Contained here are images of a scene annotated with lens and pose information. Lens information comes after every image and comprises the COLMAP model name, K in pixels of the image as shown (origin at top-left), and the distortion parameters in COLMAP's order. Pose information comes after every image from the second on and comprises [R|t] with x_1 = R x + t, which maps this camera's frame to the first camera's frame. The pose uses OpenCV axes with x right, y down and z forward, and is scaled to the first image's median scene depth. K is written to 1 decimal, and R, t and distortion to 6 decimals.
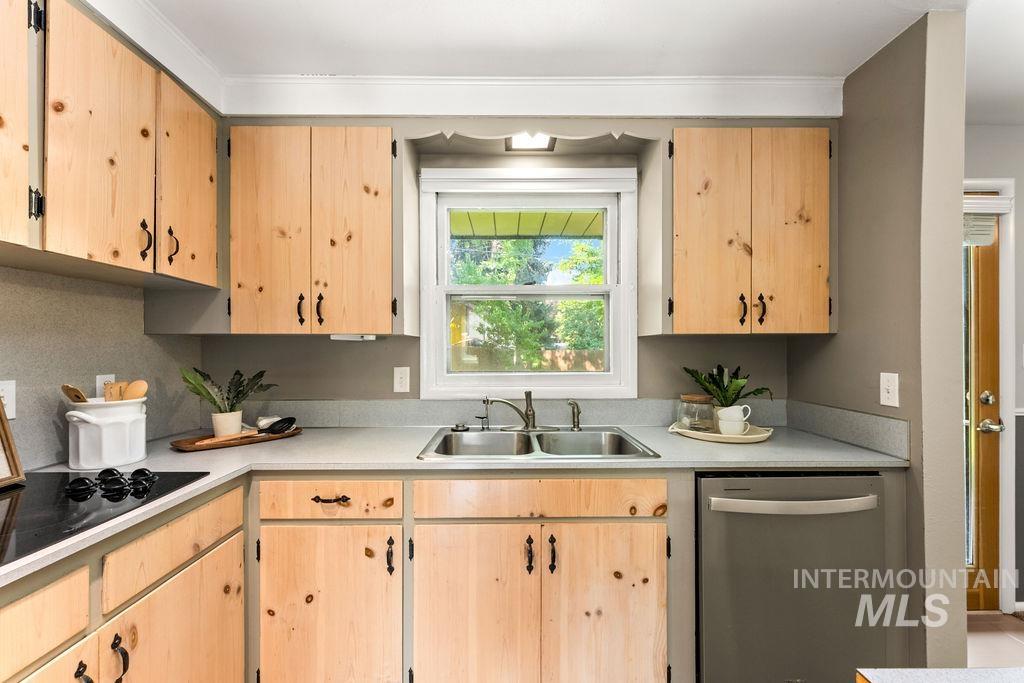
lens RADIAL K [[411.3, 0, 509.7], [0, 411.3, 349.5], [0, 0, 1]] dist [0.000473, -0.000100]
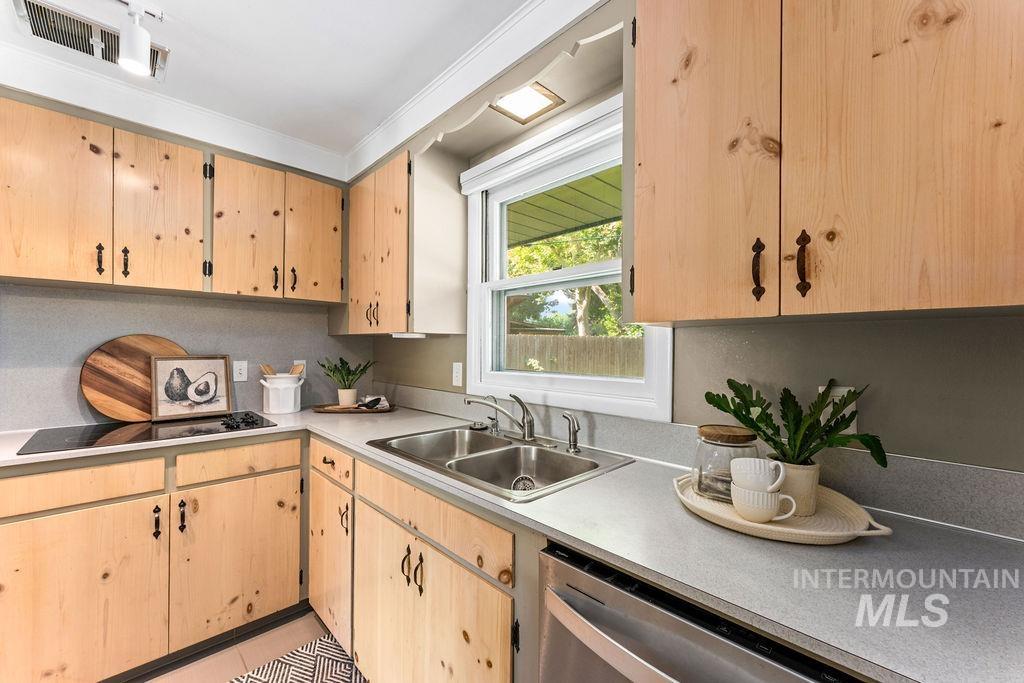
lens RADIAL K [[407.1, 0, 508.2], [0, 407.1, 345.9], [0, 0, 1]] dist [-0.001418, -0.000271]
pose [[0.684634, 0.003950, -0.728876, 0.727556], [-0.007481, 0.999971, -0.001609, -0.000159], [0.728848, 0.006554, 0.684644, 0.439011]]
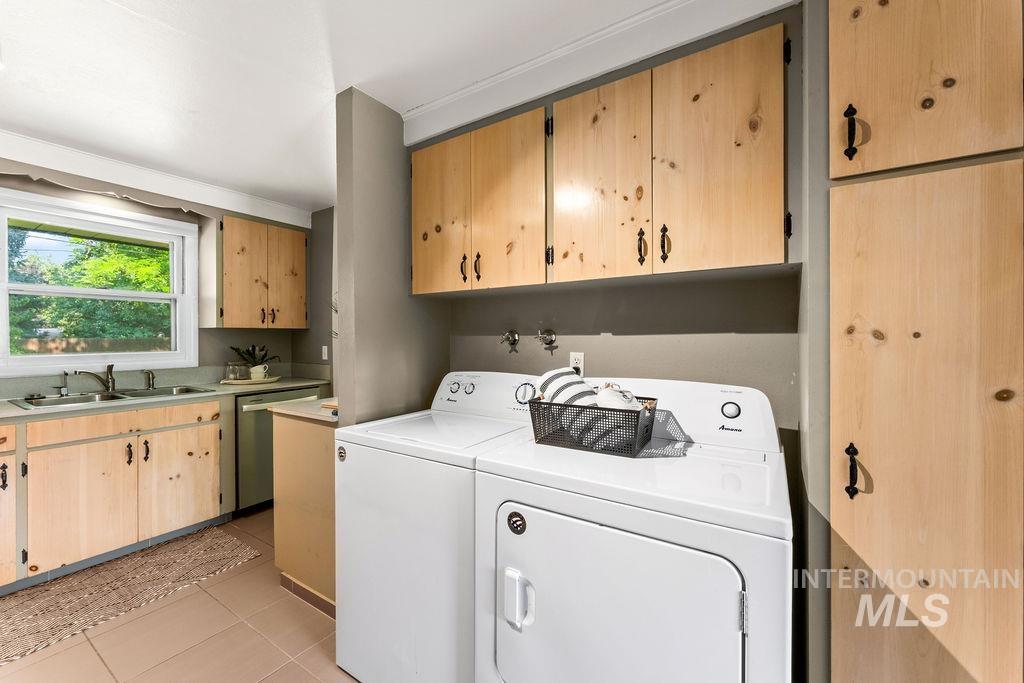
lens RADIAL K [[408.1, 0, 504.1], [0, 408.1, 338.8], [0, 0, 1]] dist [0.001163, -0.000297]
pose [[0.564545, -0.003869, 0.825393, -0.397432], [0.001256, 0.999992, 0.003829, 0.006383], [-0.825401, -0.001125, 0.564545, -1.060191]]
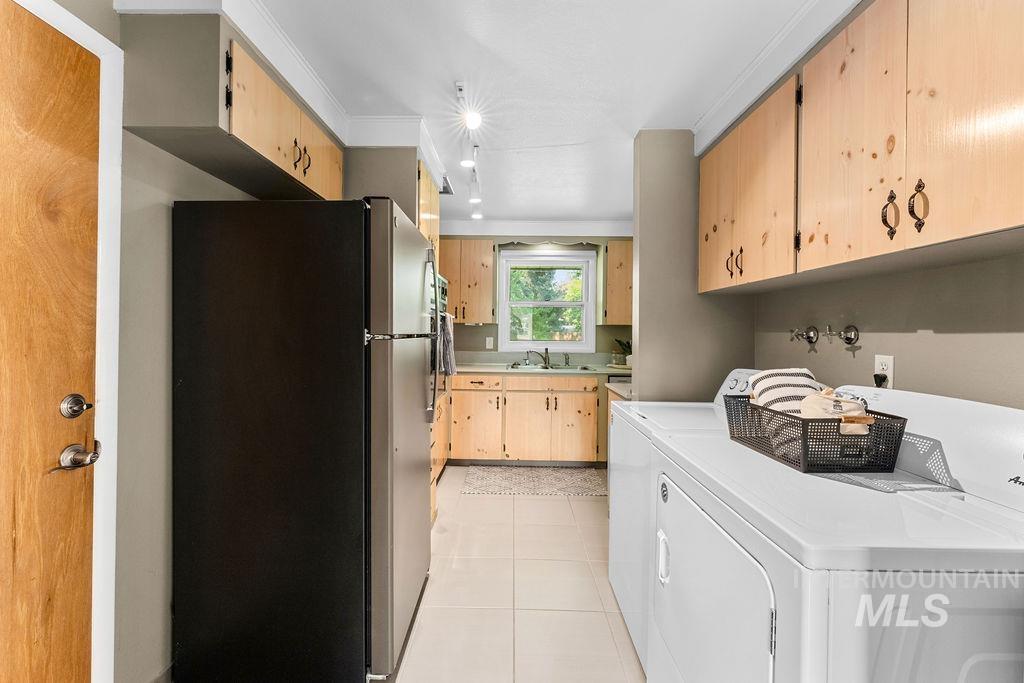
lens RADIAL K [[406.9, 0, 510.9], [0, 406.9, 335.8], [0, 0, 1]] dist [0.009258, -0.000174]
pose [[0.999761, 0.013359, -0.017322, -0.130859], [-0.013158, 0.999846, 0.011653, 0.008107], [0.017475, -0.011423, 0.999782, -1.455076]]
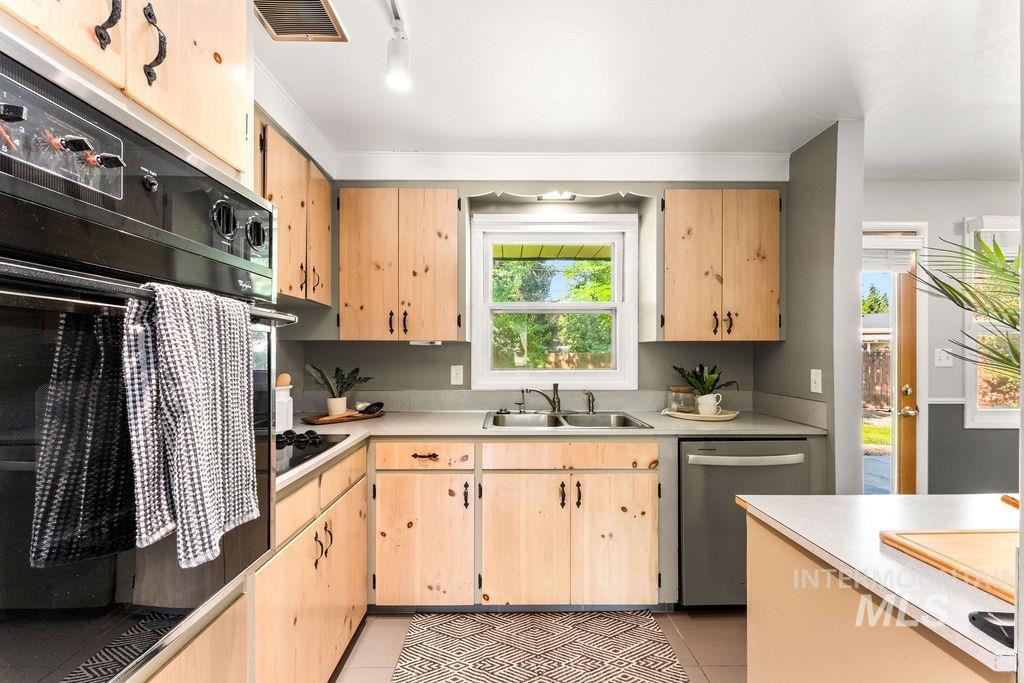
lens RADIAL K [[411.6, 0, 510.8], [0, 411.6, 352.3], [0, 0, 1]] dist [0.001842, 0.000012]
pose [[0.999998, 0.001814, -0.000465, -0.110187], [-0.001814, 0.999998, -0.000089, 0.000882], [0.000465, 0.000090, 1.000000, -0.363925]]
